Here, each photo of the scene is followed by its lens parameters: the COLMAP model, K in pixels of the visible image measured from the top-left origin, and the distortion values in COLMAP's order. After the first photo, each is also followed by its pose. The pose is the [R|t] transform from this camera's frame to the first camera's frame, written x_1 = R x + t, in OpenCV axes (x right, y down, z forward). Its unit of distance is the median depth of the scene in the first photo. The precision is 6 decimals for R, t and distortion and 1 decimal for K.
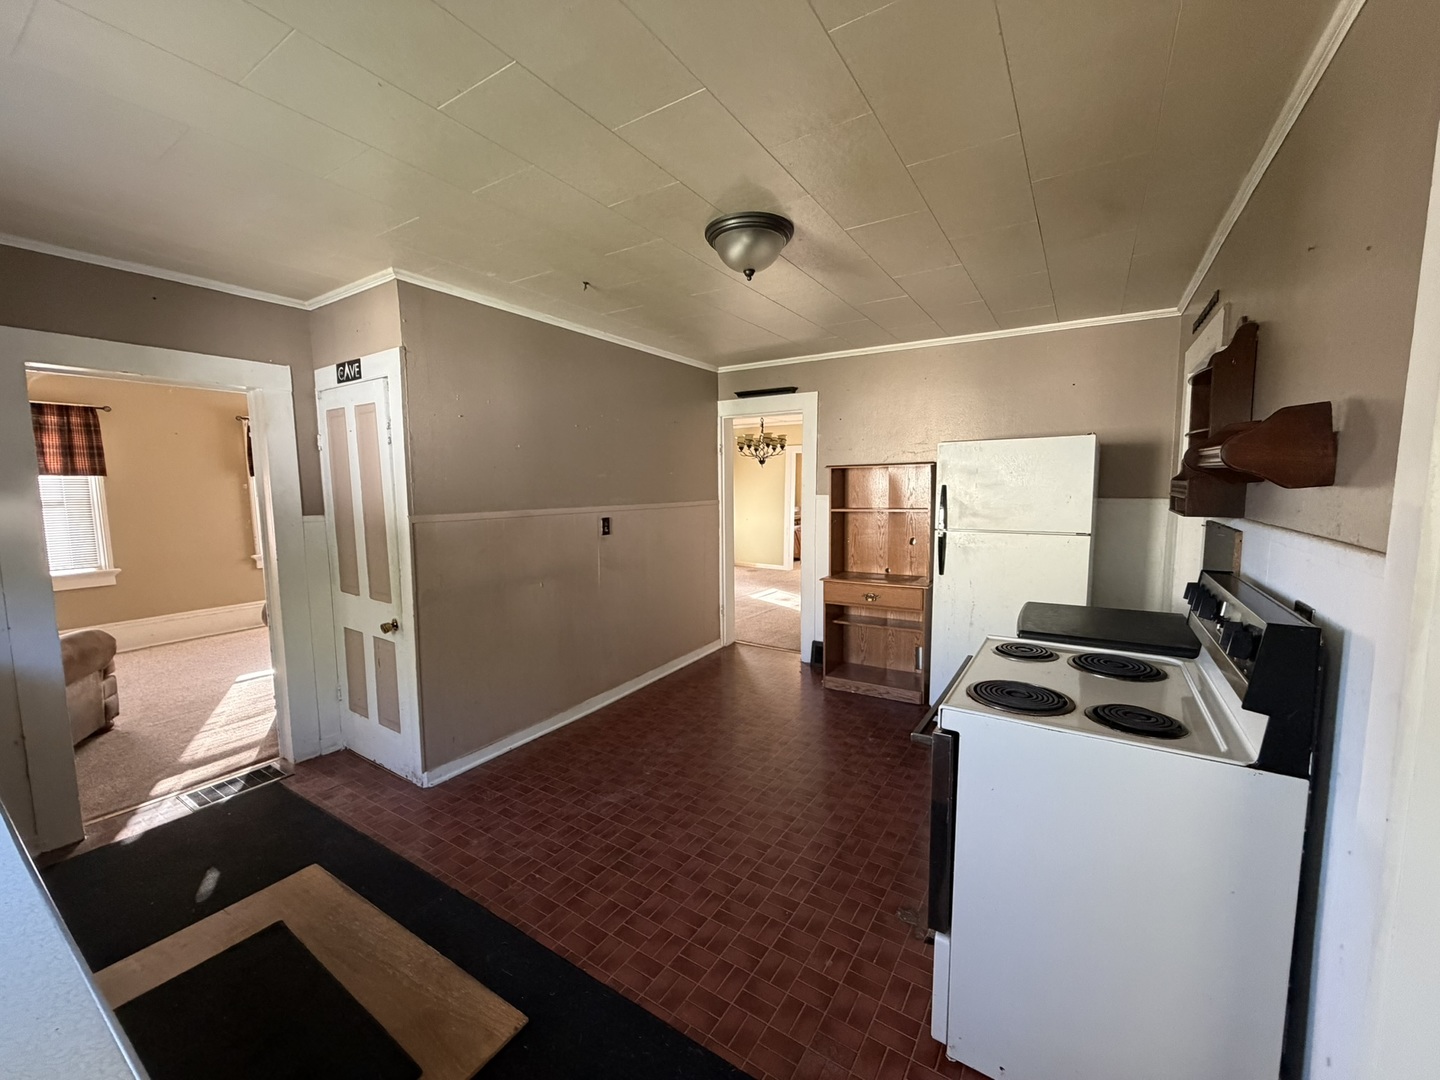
lens RADIAL K [[575.8, 0, 720.0], [0, 575.8, 540.0], [0, 0, 1]] dist [-0.000132, -0.000068]
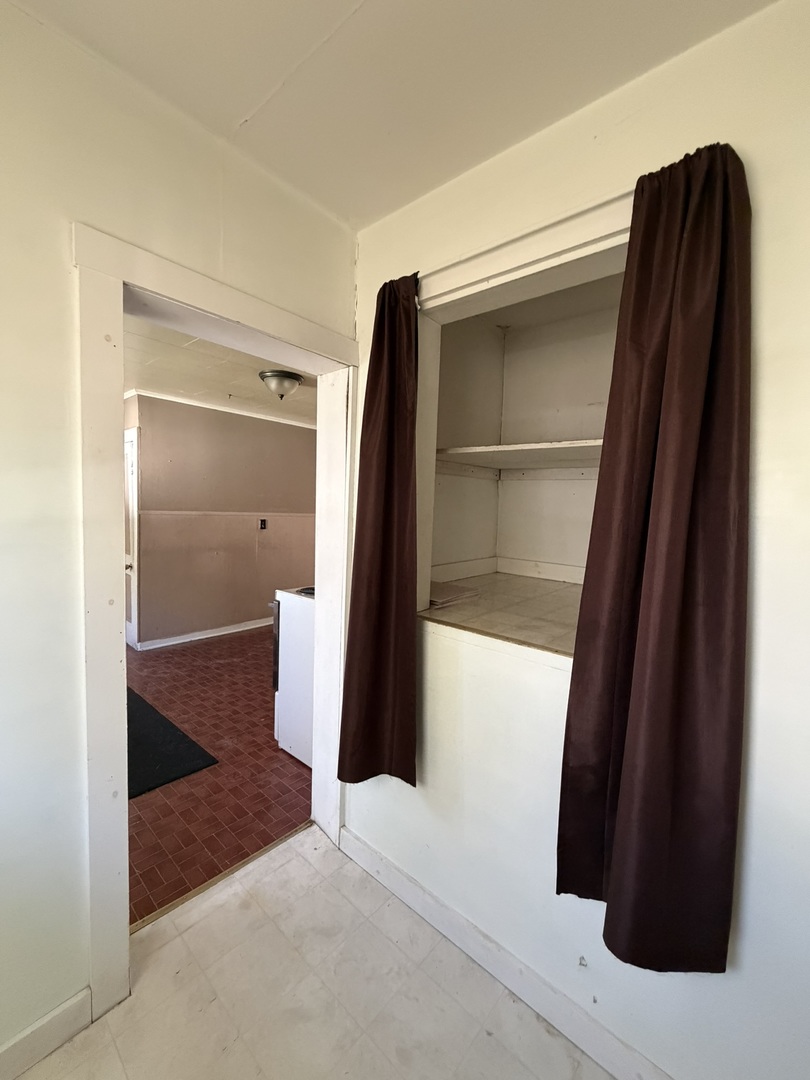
lens RADIAL K [[431.9, 0, 407.3], [0, 431.9, 537.7], [0, 0, 1]] dist [-0.000132, -0.000068]
pose [[0.990896, 0.046990, -0.126166, 0.559028], [-0.050925, 0.998306, -0.028148, 0.043742], [0.124629, 0.034317, 0.991610, -0.350536]]
